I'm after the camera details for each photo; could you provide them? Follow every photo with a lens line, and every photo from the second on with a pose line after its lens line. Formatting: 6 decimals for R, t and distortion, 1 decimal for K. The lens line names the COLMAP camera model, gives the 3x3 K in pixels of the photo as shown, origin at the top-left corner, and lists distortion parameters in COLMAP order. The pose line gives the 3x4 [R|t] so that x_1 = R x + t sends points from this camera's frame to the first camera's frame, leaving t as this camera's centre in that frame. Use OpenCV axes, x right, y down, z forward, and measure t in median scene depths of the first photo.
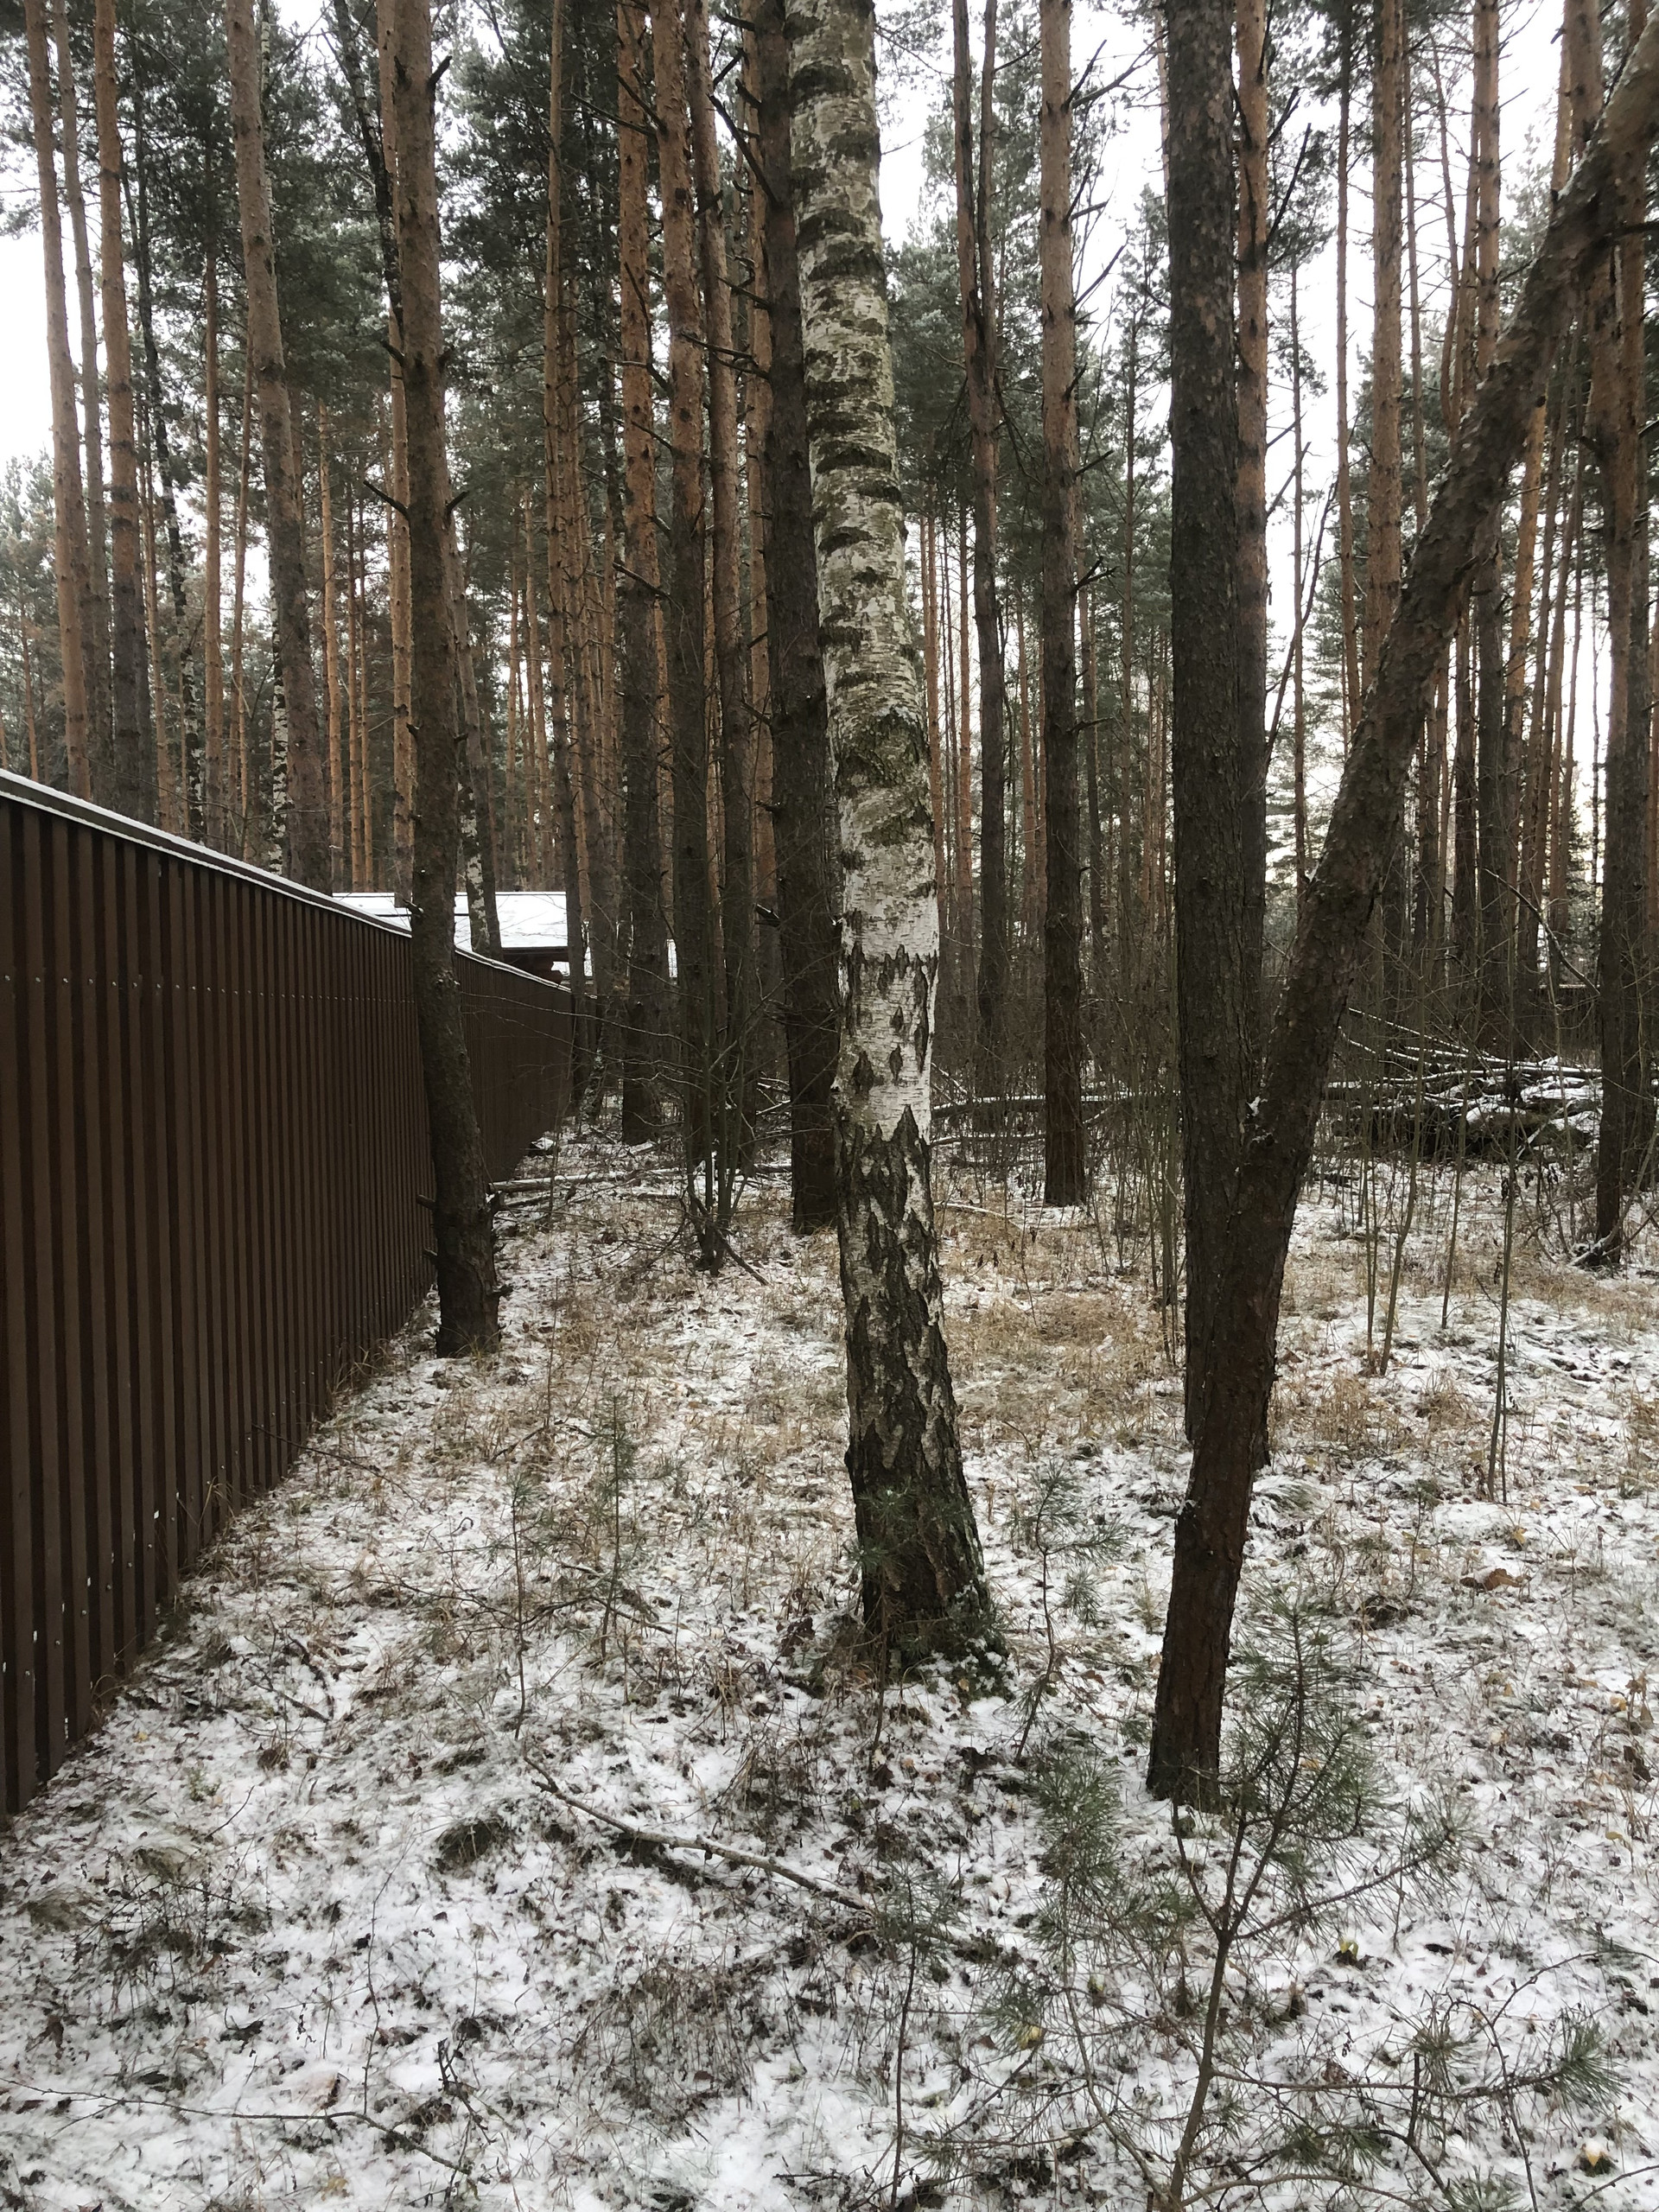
lens RADIAL K [[1800.5, 0, 826.6], [0, 1800.5, 1111.0], [0, 0, 1]] dist [0.036666, -0.036426]
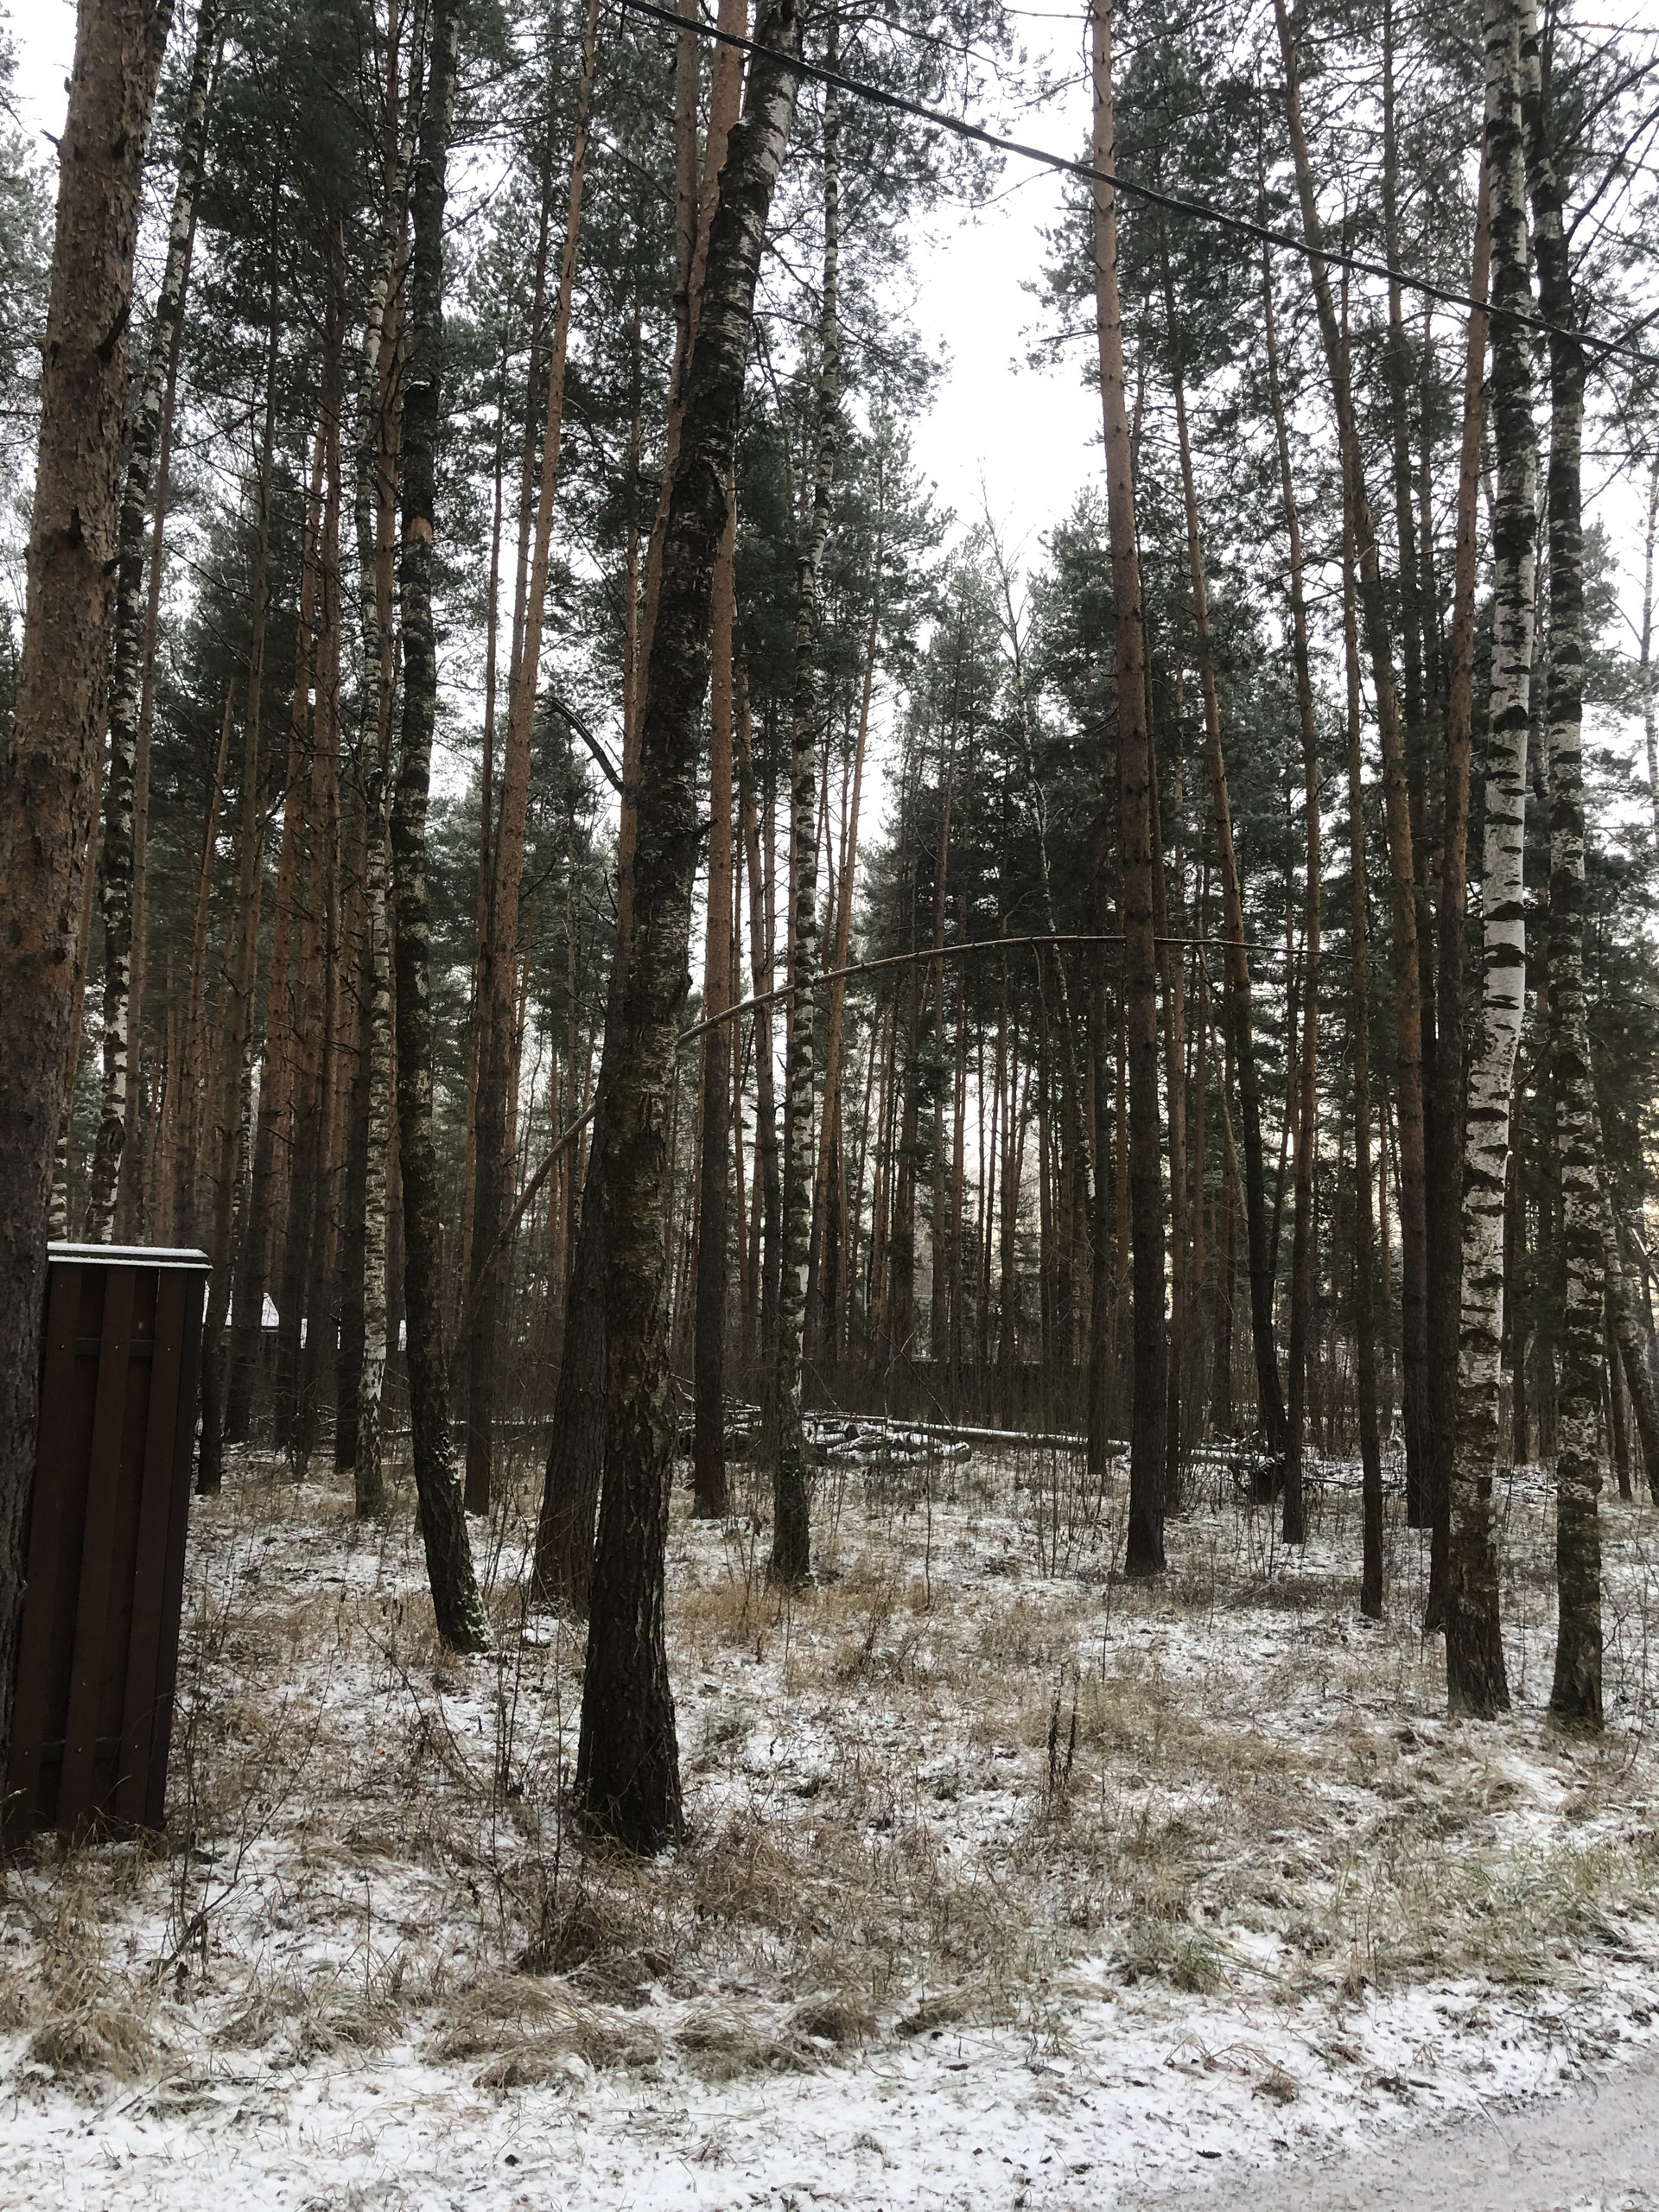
lens RADIAL K [[1798.7, 0, 822.7], [0, 1798.7, 1108.1], [0, 0, 1]] dist [0.007824, 0.006354]
pose [[0.968316, 0.079525, 0.236728, 0.006310], [-0.031448, 0.979226, -0.200320, 0.168417], [-0.247740, 0.186528, 0.950701, -3.713828]]
